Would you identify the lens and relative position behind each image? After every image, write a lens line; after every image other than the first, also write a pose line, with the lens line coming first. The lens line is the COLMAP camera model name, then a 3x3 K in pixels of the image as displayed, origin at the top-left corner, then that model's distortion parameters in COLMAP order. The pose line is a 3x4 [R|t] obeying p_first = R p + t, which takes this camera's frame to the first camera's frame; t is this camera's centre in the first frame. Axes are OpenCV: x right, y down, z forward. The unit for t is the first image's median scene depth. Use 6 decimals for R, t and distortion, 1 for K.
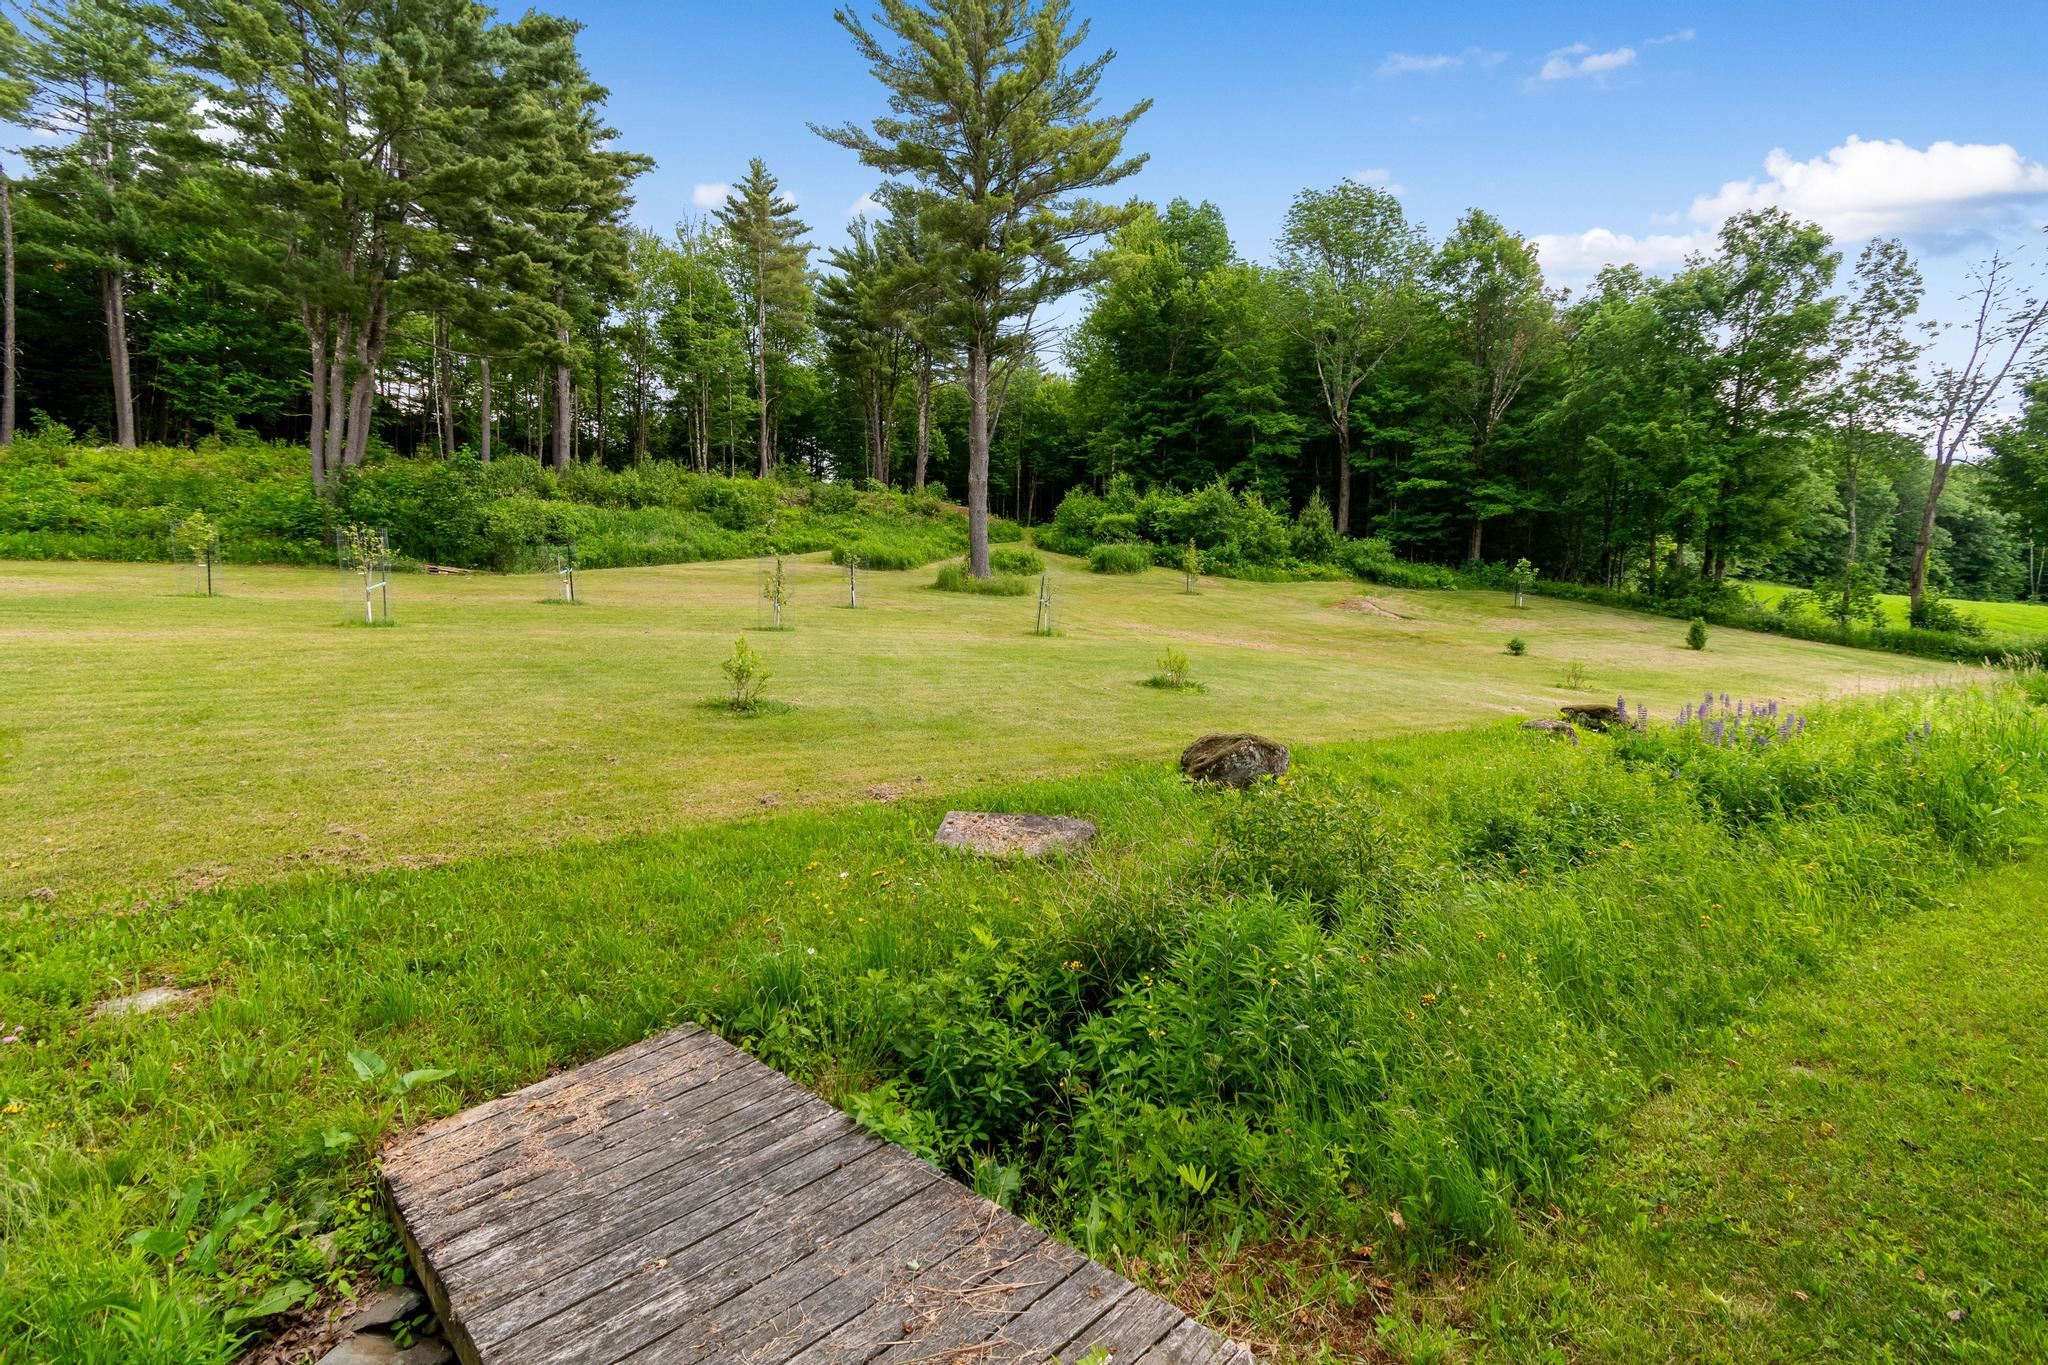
lens RADIAL K [[901.6, 0, 1024.0], [0, 901.6, 682.5], [0, 0, 1]] dist [-0.004177, -0.000580]
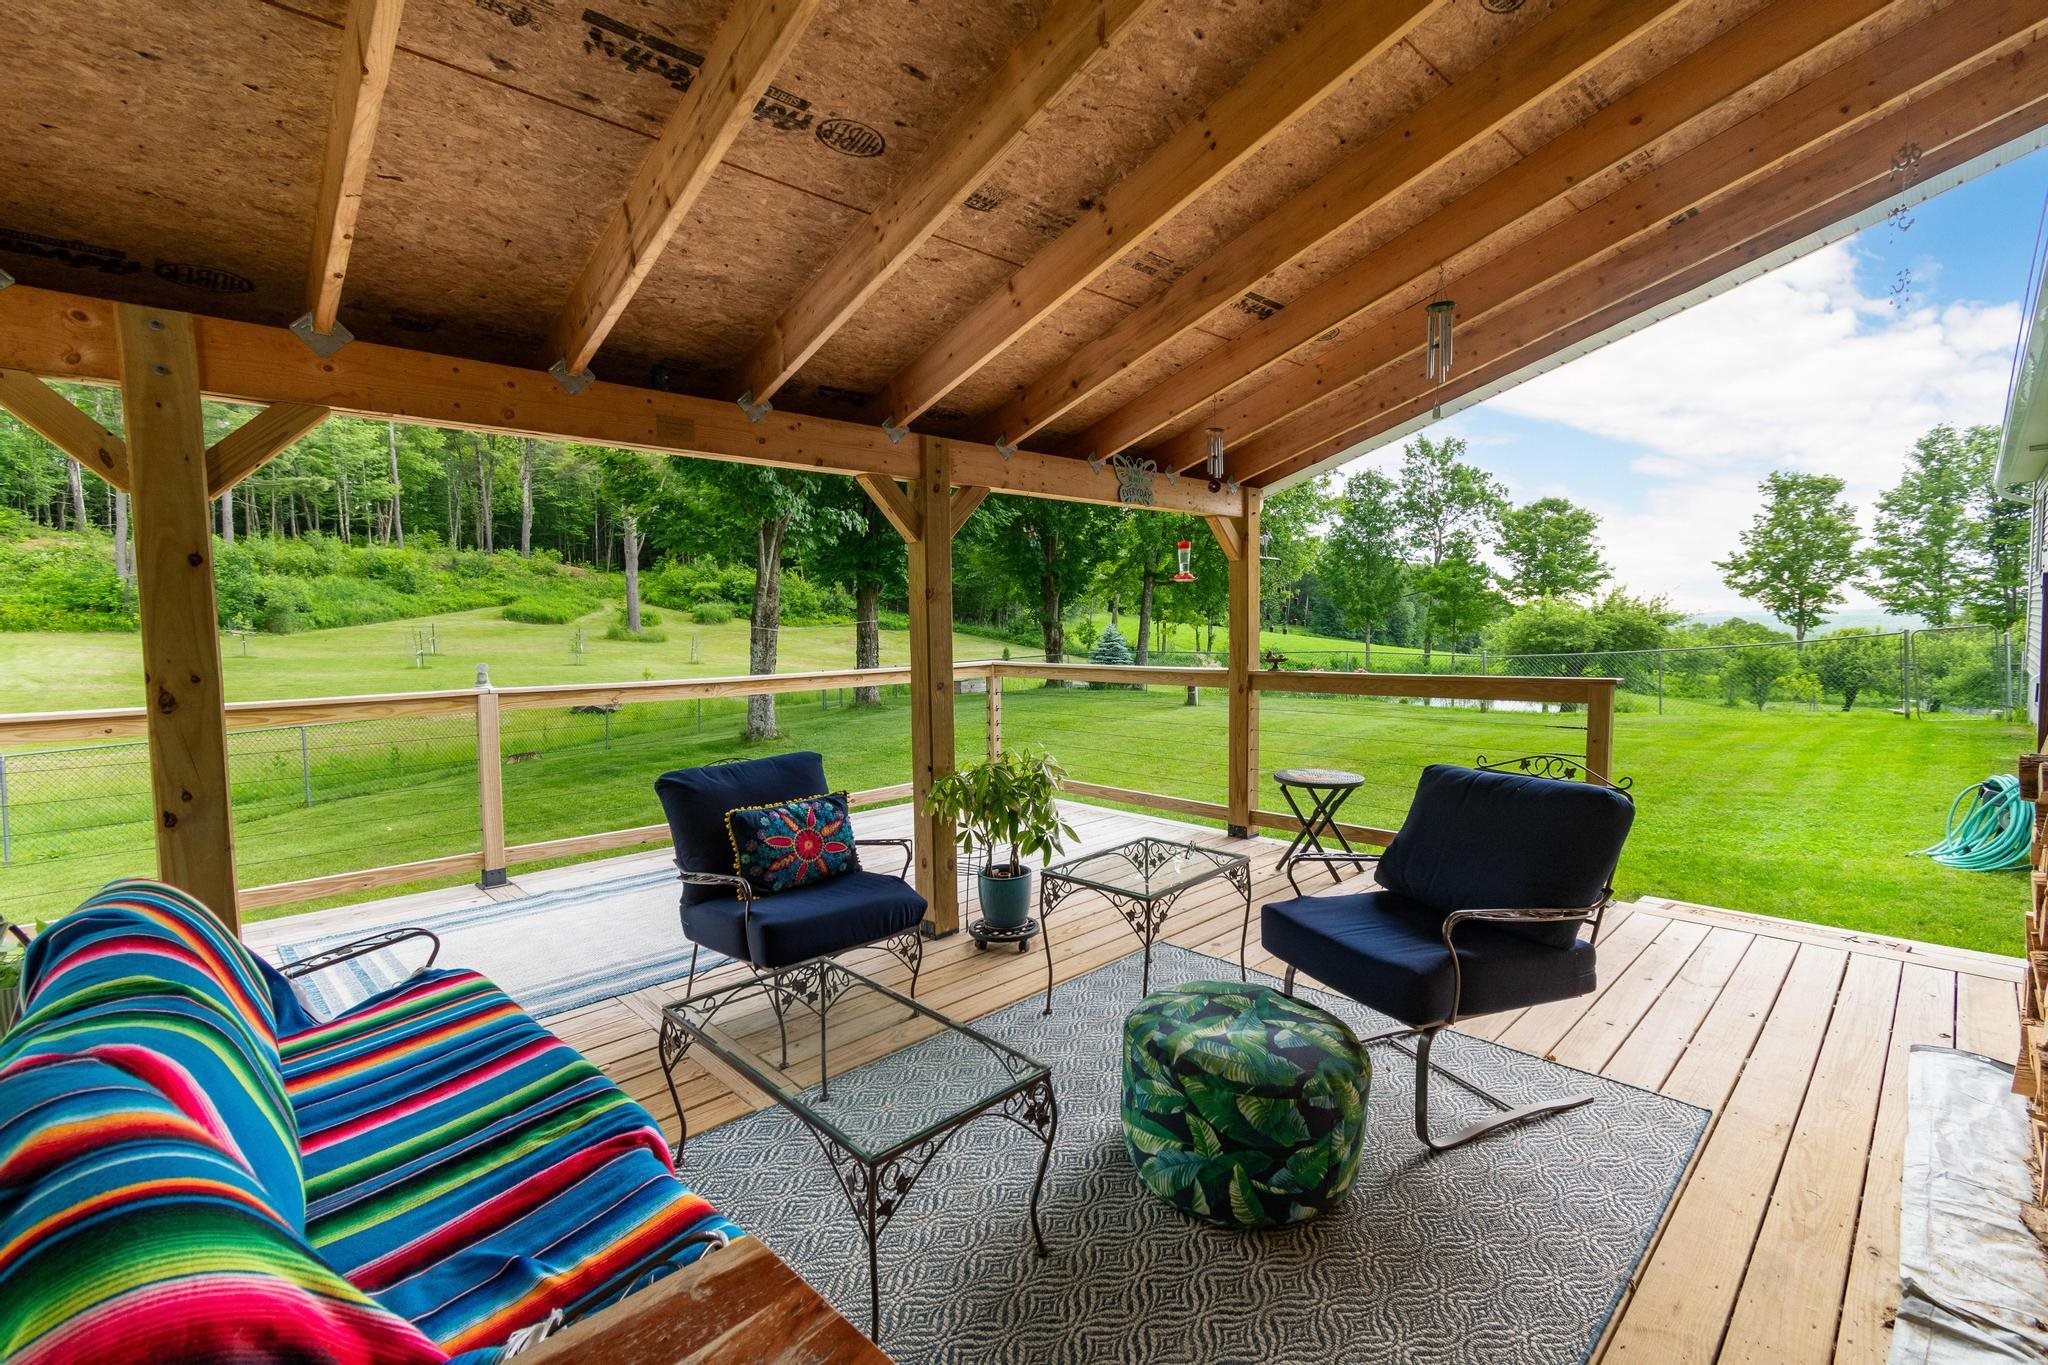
lens RADIAL K [[901.6, 0, 1024.0], [0, 901.6, 682.5], [0, 0, 1]] dist [-0.004177, -0.000580]
pose [[0.888310, -0.042098, 0.457310, -0.128068], [0.054928, 0.998381, -0.014789, 0.032443], [-0.455947, 0.038256, 0.889184, -0.604909]]
